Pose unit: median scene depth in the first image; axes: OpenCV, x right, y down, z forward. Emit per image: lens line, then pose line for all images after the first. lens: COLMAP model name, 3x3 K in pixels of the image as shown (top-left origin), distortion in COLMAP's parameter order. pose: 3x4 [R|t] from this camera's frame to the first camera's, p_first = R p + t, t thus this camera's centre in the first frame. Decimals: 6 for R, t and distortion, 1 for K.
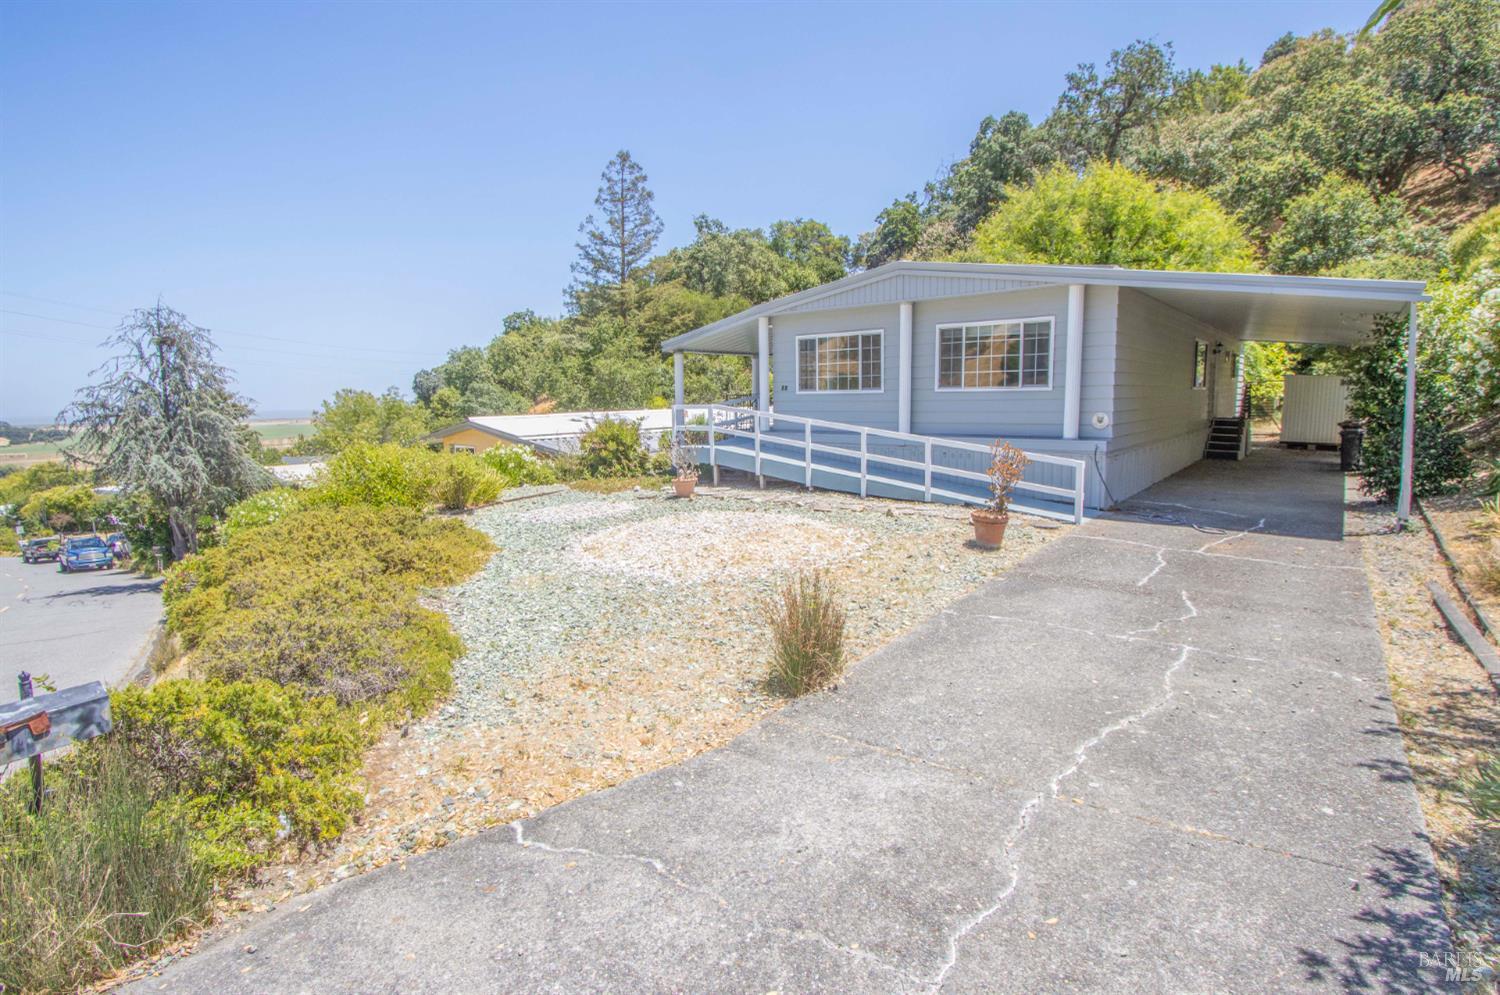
lens RADIAL K [[729.8, 0, 789.6], [0, 729.8, 484.4], [0, 0, 1]] dist [-0.025531, 0.003671]
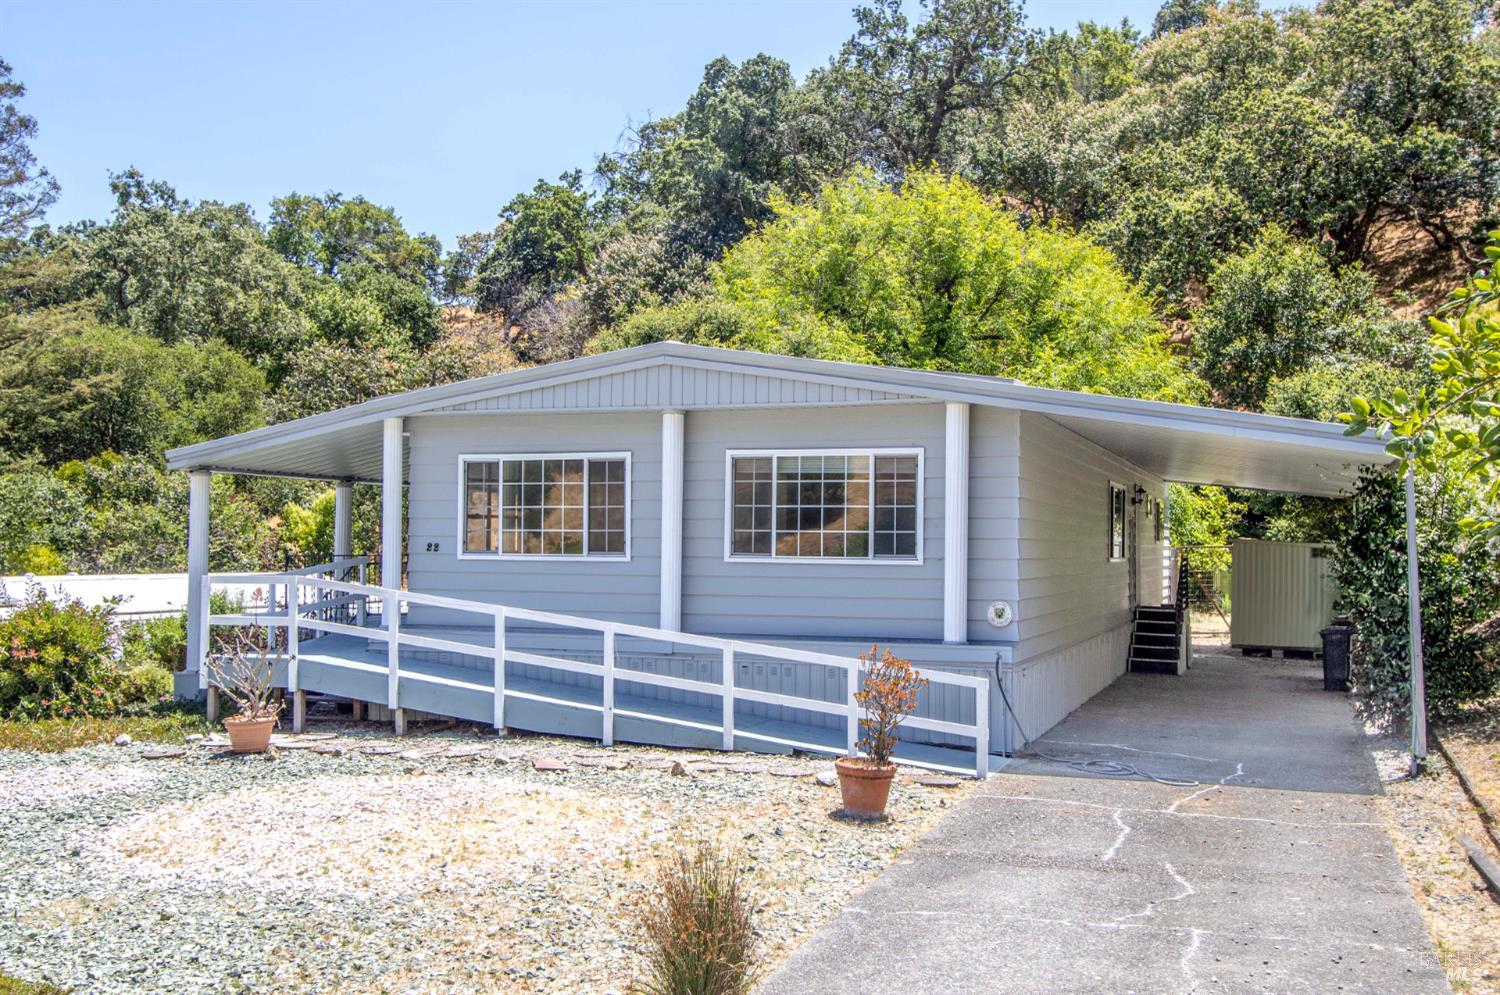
lens RADIAL K [[1456.1, 0, 751.1], [0, 1456.1, 503.8], [0, 0, 1]] dist [0.001714, 0.000000]
pose [[0.957184, 0.027619, 0.288161, -0.091326], [0.016801, 0.988460, -0.150547, 0.003025], [-0.288993, 0.148943, 0.945674, -0.095129]]
